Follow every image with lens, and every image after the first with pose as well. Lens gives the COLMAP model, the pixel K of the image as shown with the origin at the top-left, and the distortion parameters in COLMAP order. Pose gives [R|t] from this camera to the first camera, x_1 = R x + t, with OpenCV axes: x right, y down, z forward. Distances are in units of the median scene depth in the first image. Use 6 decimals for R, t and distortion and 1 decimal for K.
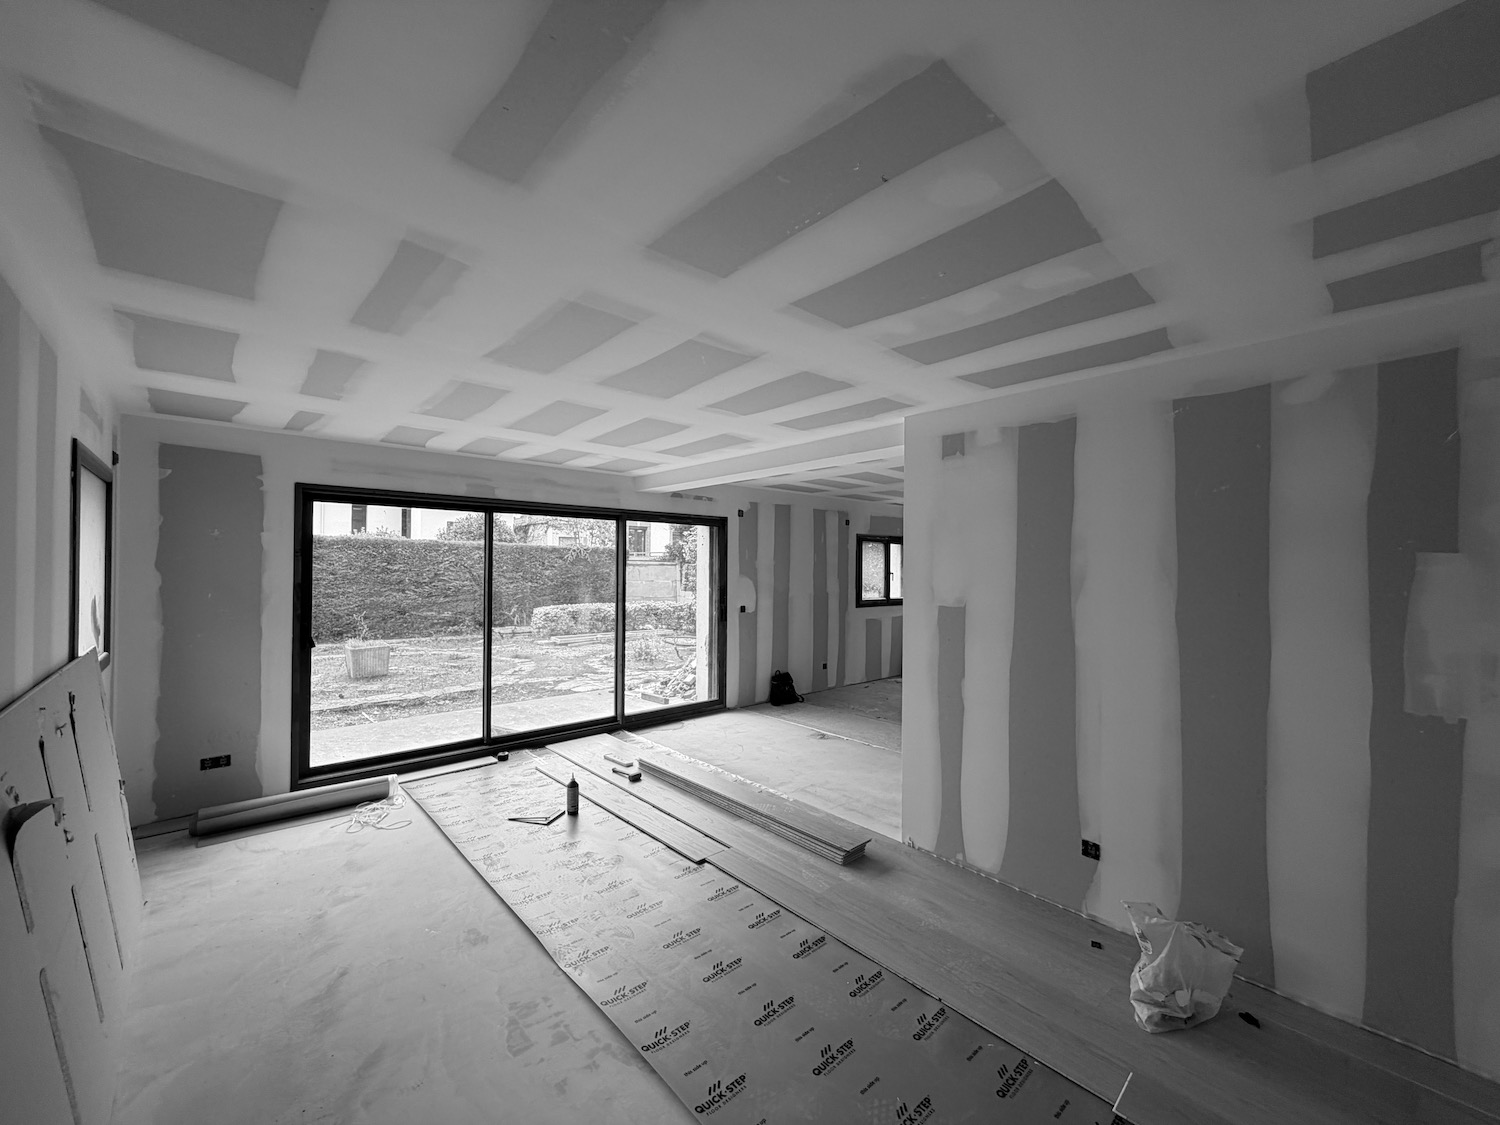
lens RADIAL K [[595.5, 0, 750.0], [0, 595.5, 562.5], [0, 0, 1]] dist [0.000425, -0.000027]
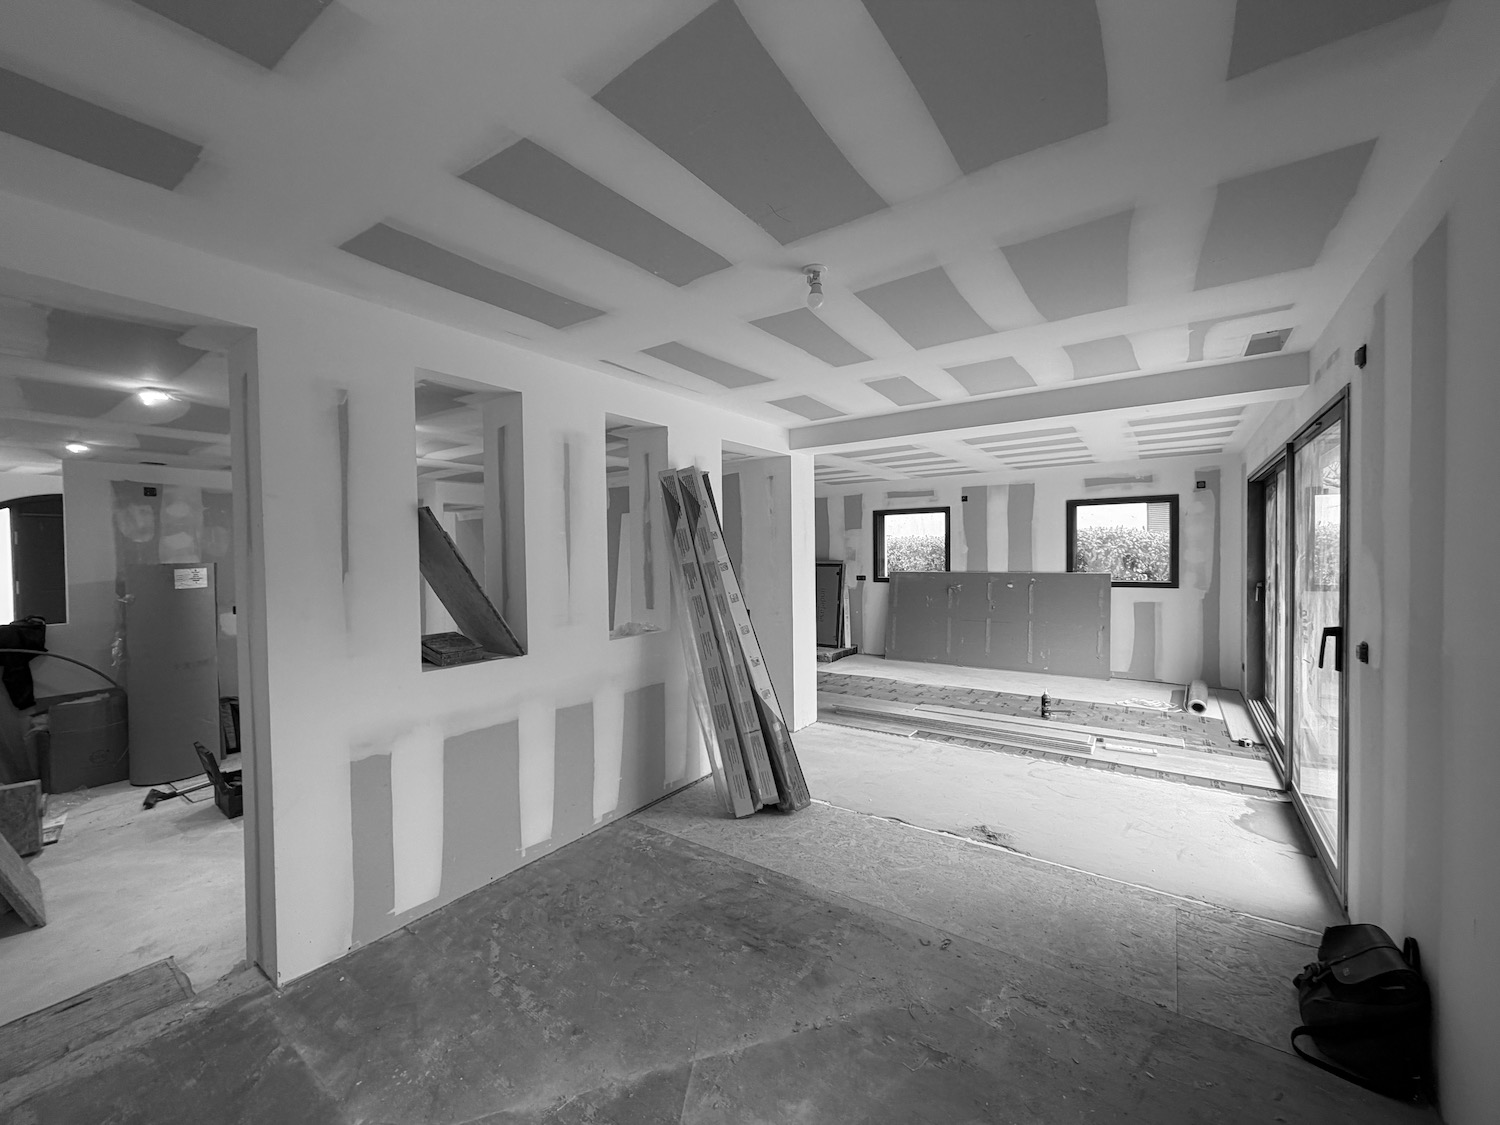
lens RADIAL K [[595.5, 0, 750.0], [0, 595.5, 562.5], [0, 0, 1]] dist [0.000425, -0.000027]
pose [[-0.974249, 0.011740, -0.225167, 0.582792], [0.007521, 0.999780, 0.019588, 0.028783], [0.225347, 0.017390, -0.974123, 1.876050]]
